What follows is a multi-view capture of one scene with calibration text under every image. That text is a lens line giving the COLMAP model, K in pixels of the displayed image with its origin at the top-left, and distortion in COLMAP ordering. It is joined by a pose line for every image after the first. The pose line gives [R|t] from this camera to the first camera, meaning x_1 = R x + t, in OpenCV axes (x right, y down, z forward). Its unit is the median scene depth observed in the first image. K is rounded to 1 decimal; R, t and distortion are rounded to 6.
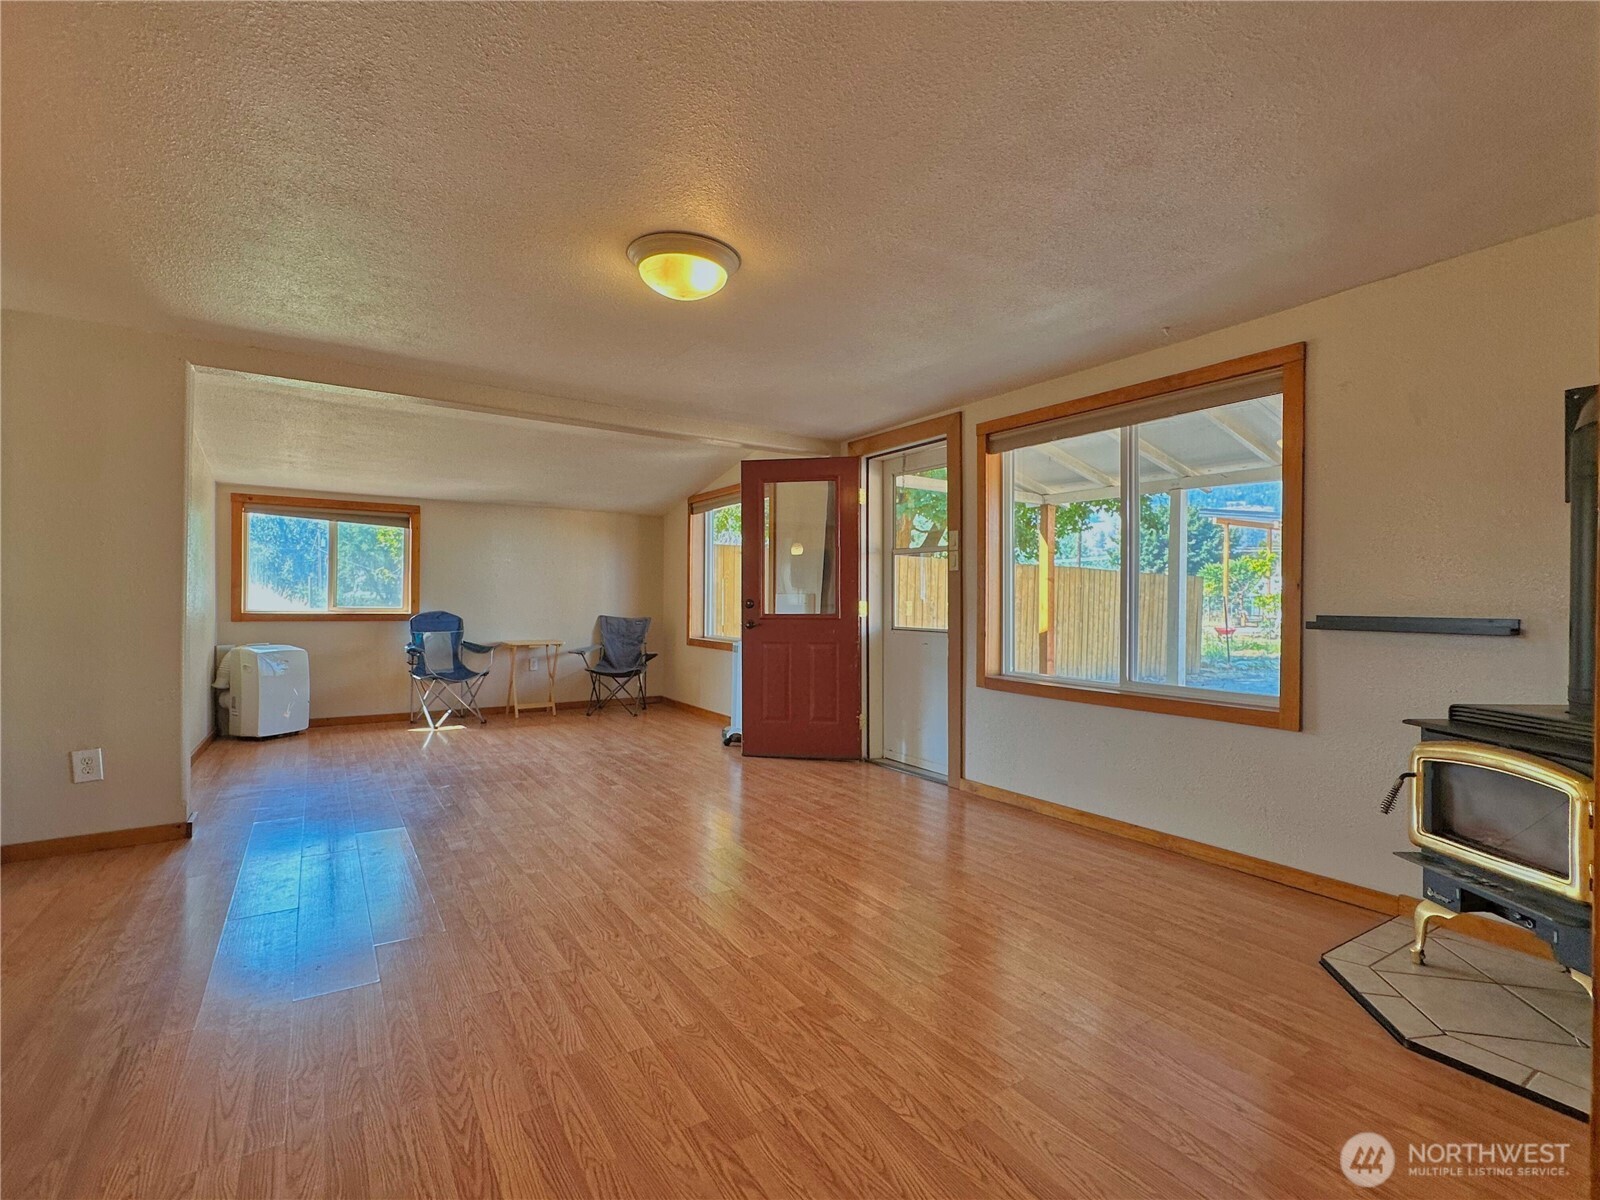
lens RADIAL K [[750.2, 0, 800.0], [0, 750.2, 600.0], [0, 0, 1]] dist [-0.002770, -0.000034]
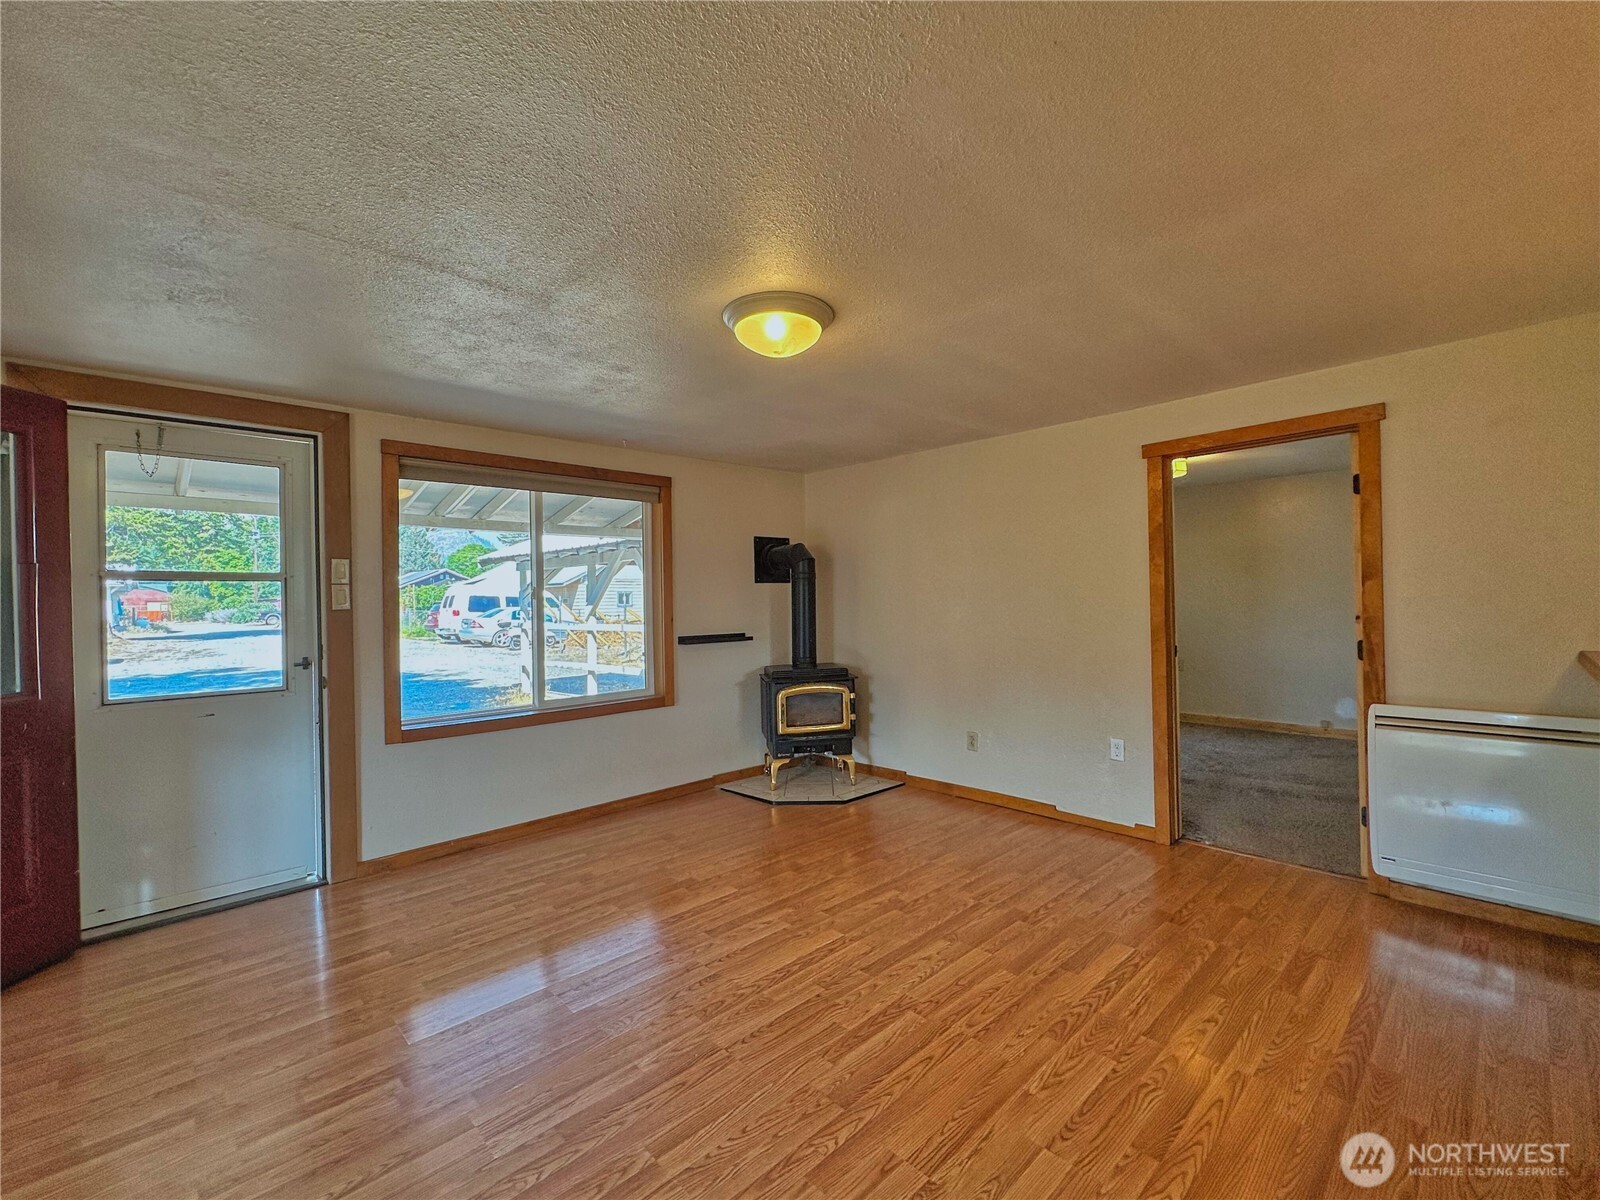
lens RADIAL K [[694.7, 0, 800.0], [0, 694.7, 600.0], [0, 0, 1]] dist [-0.002451, -0.000223]
pose [[-0.189954, -0.005955, 0.981775, -0.943600], [0.015127, 0.999845, 0.008991, -0.074960], [-0.981676, 0.016560, -0.189834, 1.017345]]
